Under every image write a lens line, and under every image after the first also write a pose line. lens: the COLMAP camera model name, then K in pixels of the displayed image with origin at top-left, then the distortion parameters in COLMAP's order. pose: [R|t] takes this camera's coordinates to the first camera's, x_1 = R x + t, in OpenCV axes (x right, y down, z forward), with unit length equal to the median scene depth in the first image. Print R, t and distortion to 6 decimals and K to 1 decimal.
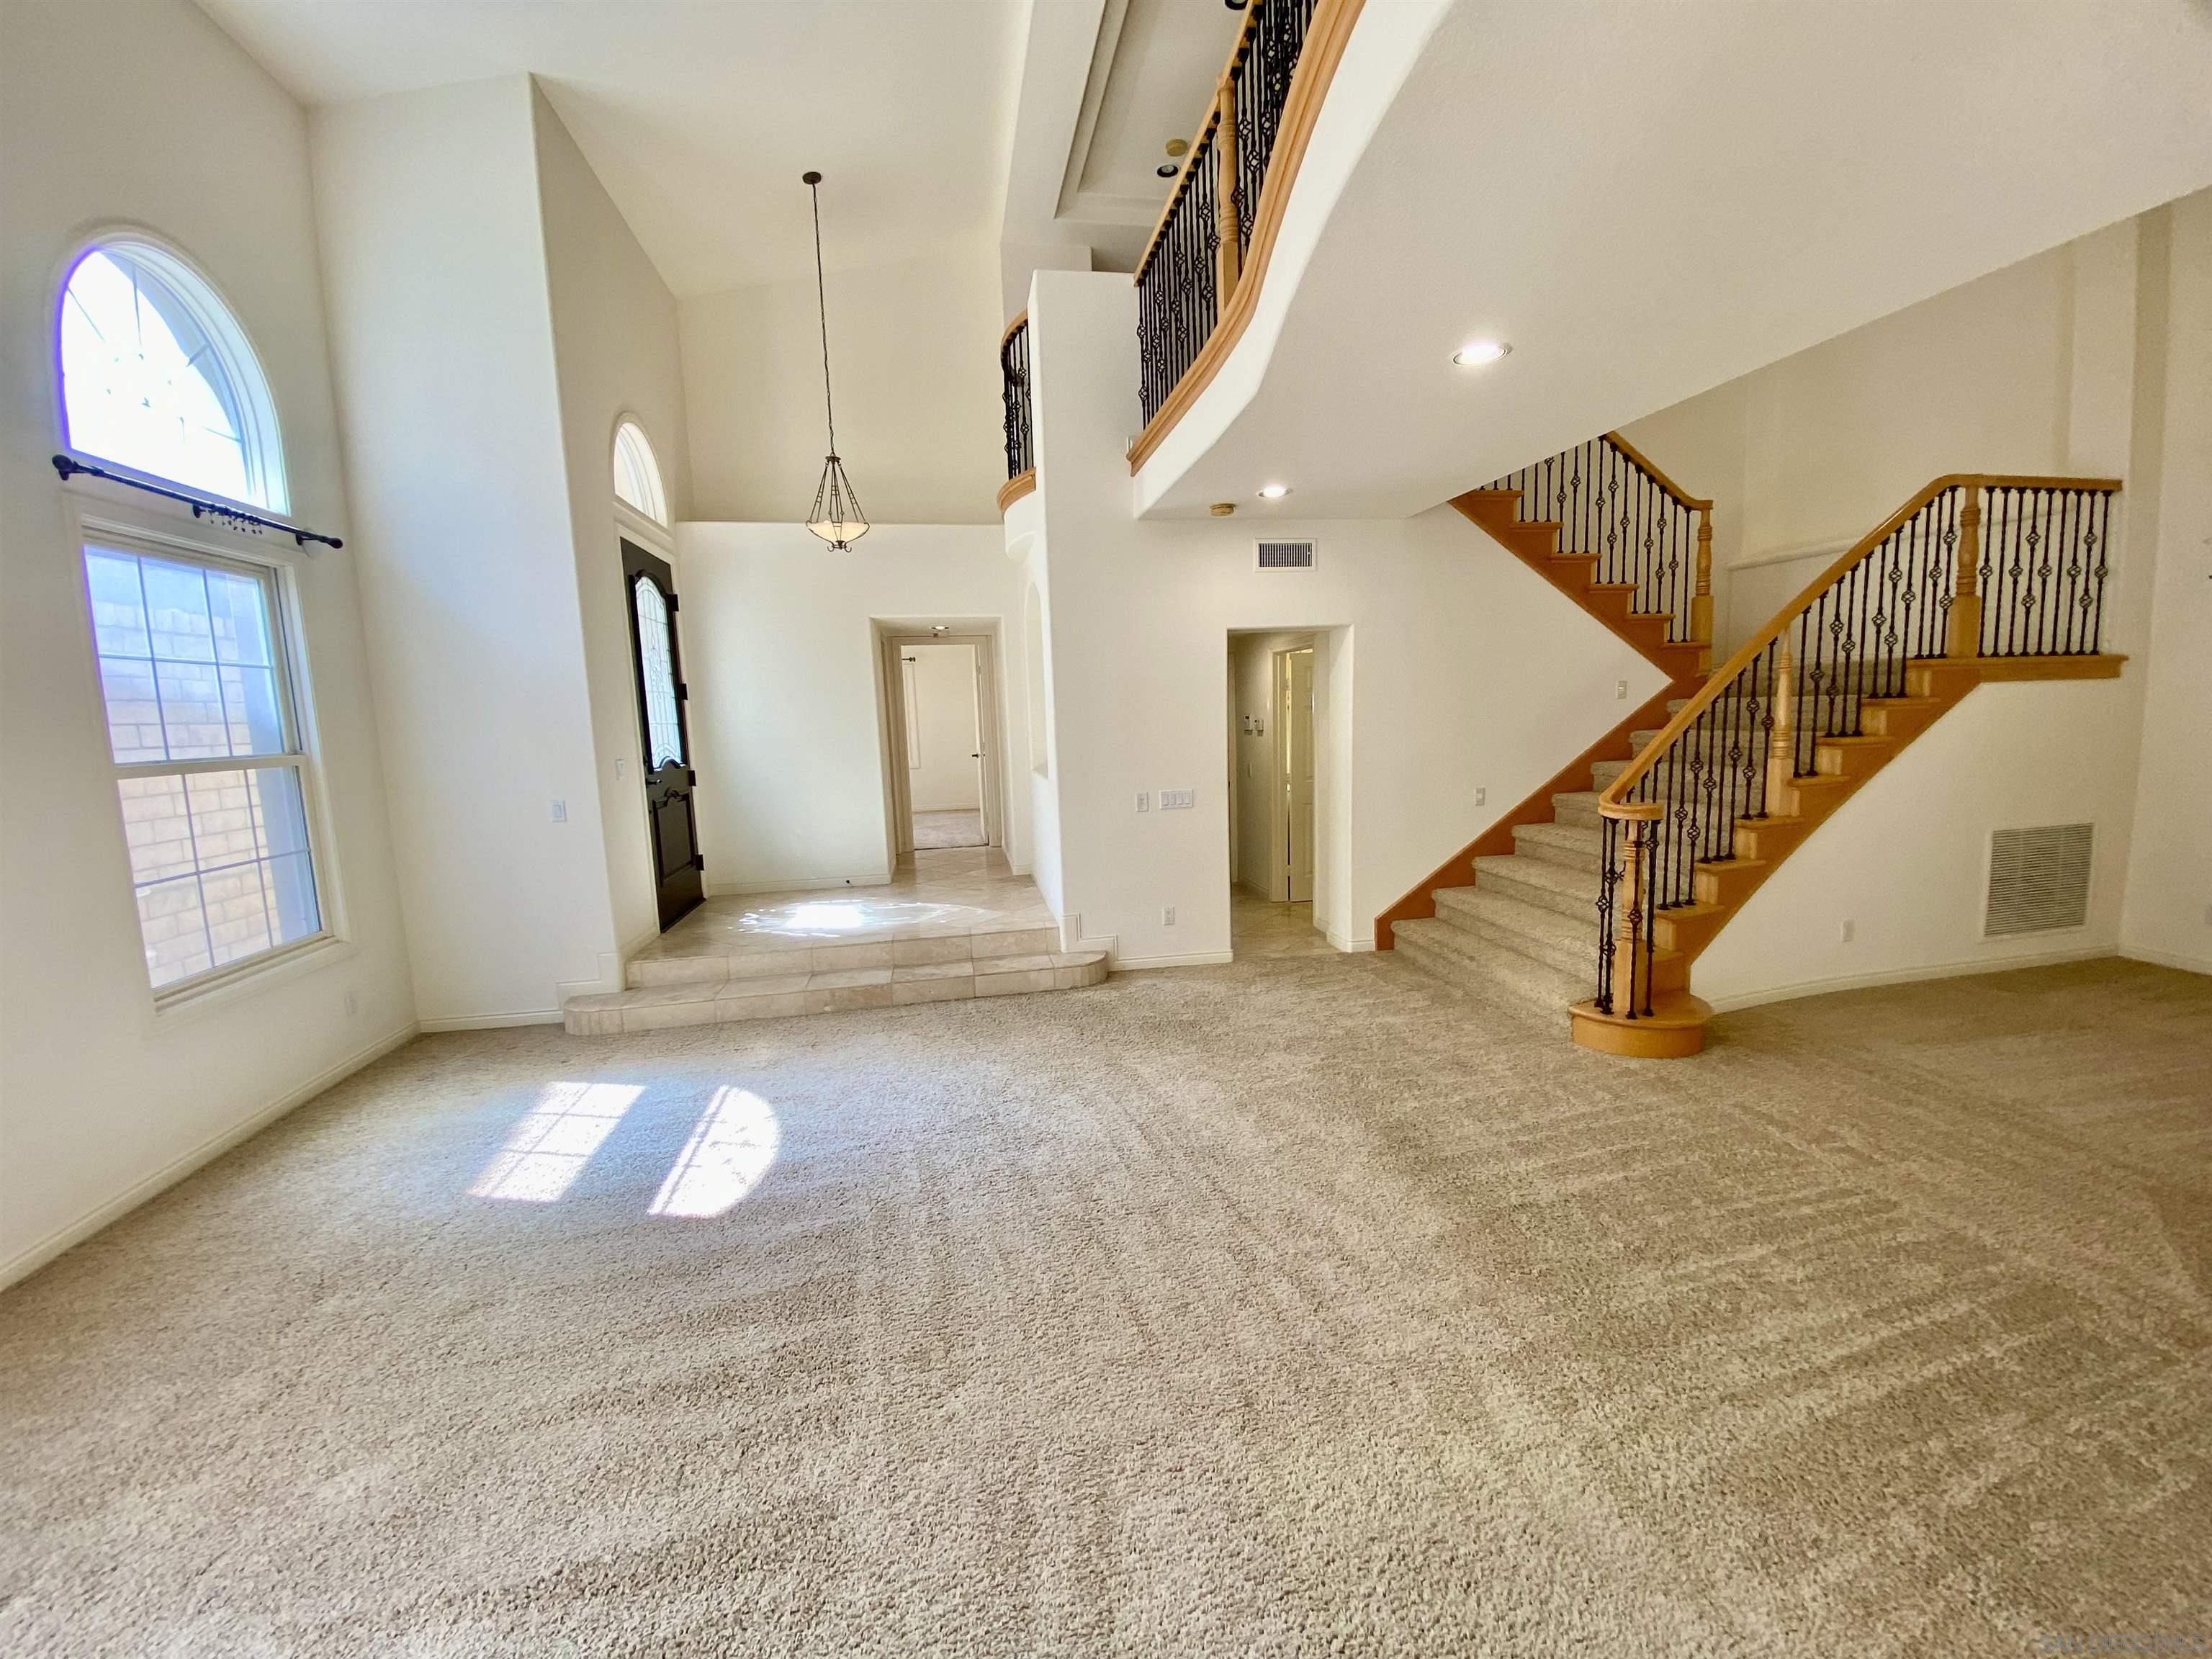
lens RADIAL K [[888.8, 0, 1111.9], [0, 888.8, 837.4], [0, 0, 1]] dist [-0.007485, -0.002696]
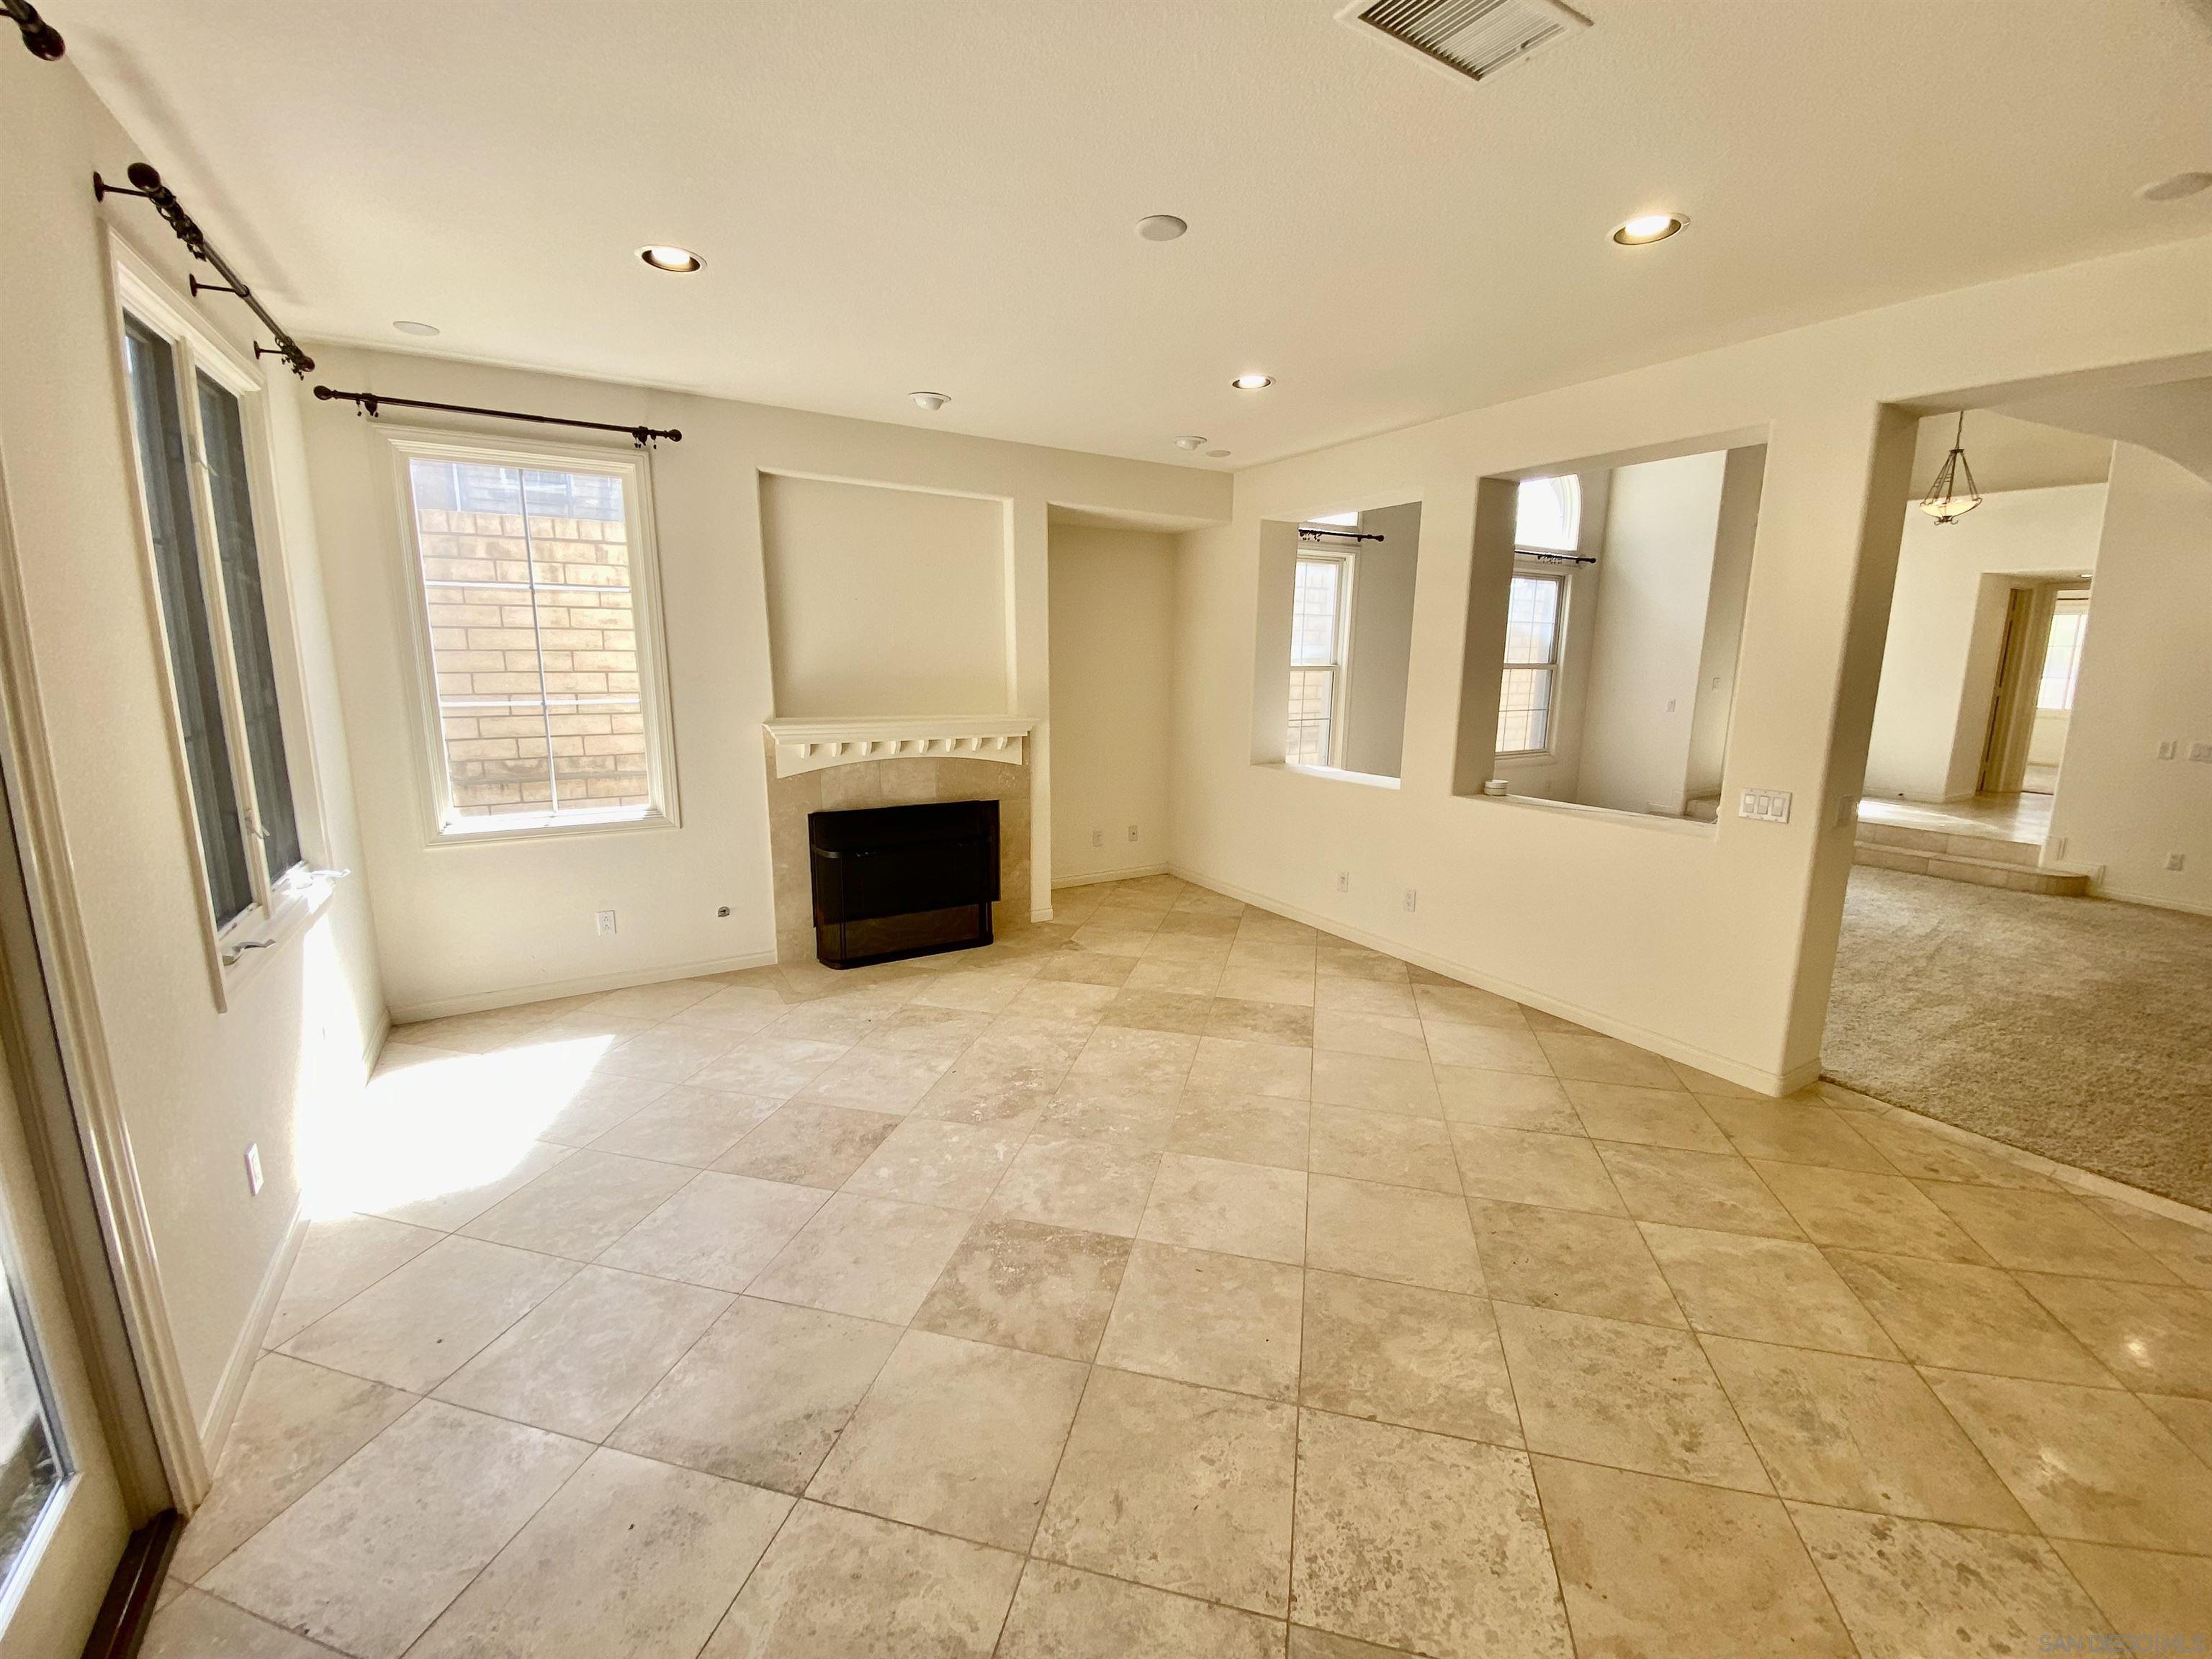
lens RADIAL K [[888.8, 0, 1111.4], [0, 888.8, 811.3], [0, 0, 1]] dist [-0.007485, -0.002696]
pose [[0.356660, 0.201528, -0.912239, 0.738929], [-0.149996, 0.976141, 0.157001, 0.078893], [0.922114, 0.080836, 0.378379, -0.787331]]
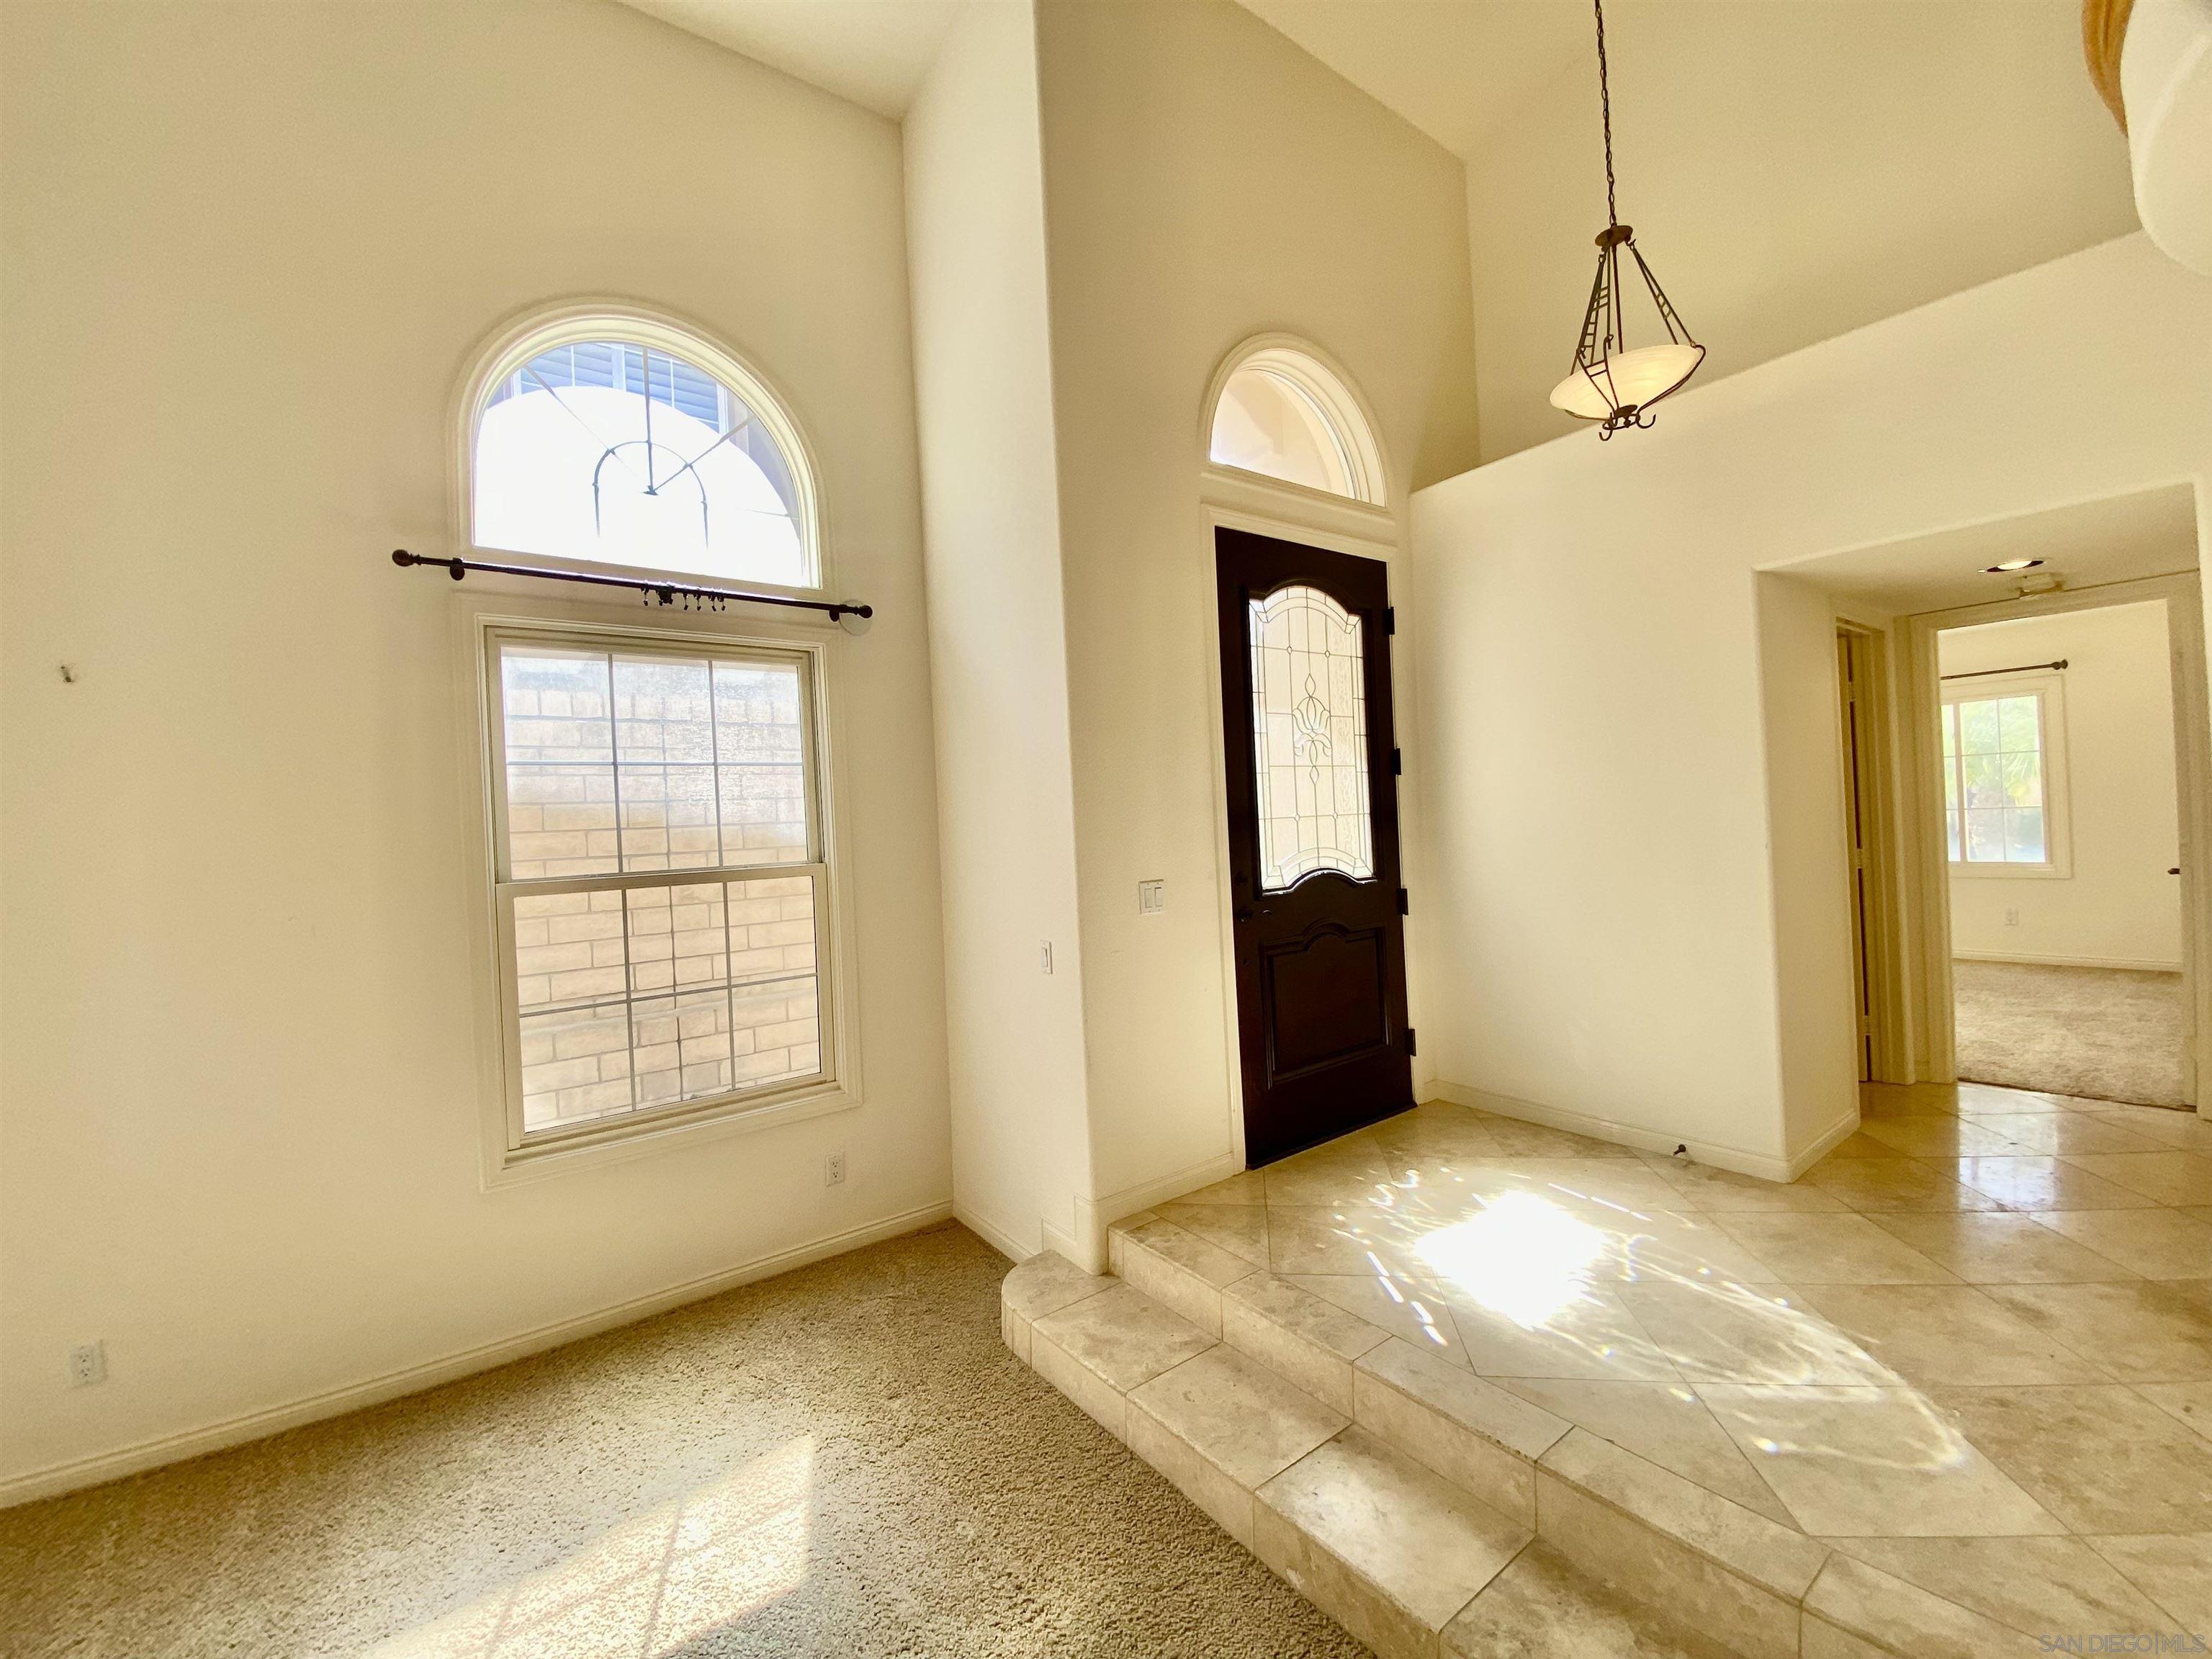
lens RADIAL K [[888.8, 0, 1101.8], [0, 888.8, 831.4], [0, 0, 1]] dist [-0.007485, -0.002696]
pose [[0.435380, 0.010558, -0.900185, -0.026539], [-0.090204, 0.995411, -0.031953, -0.126150], [0.895716, 0.095112, 0.434335, 0.897533]]
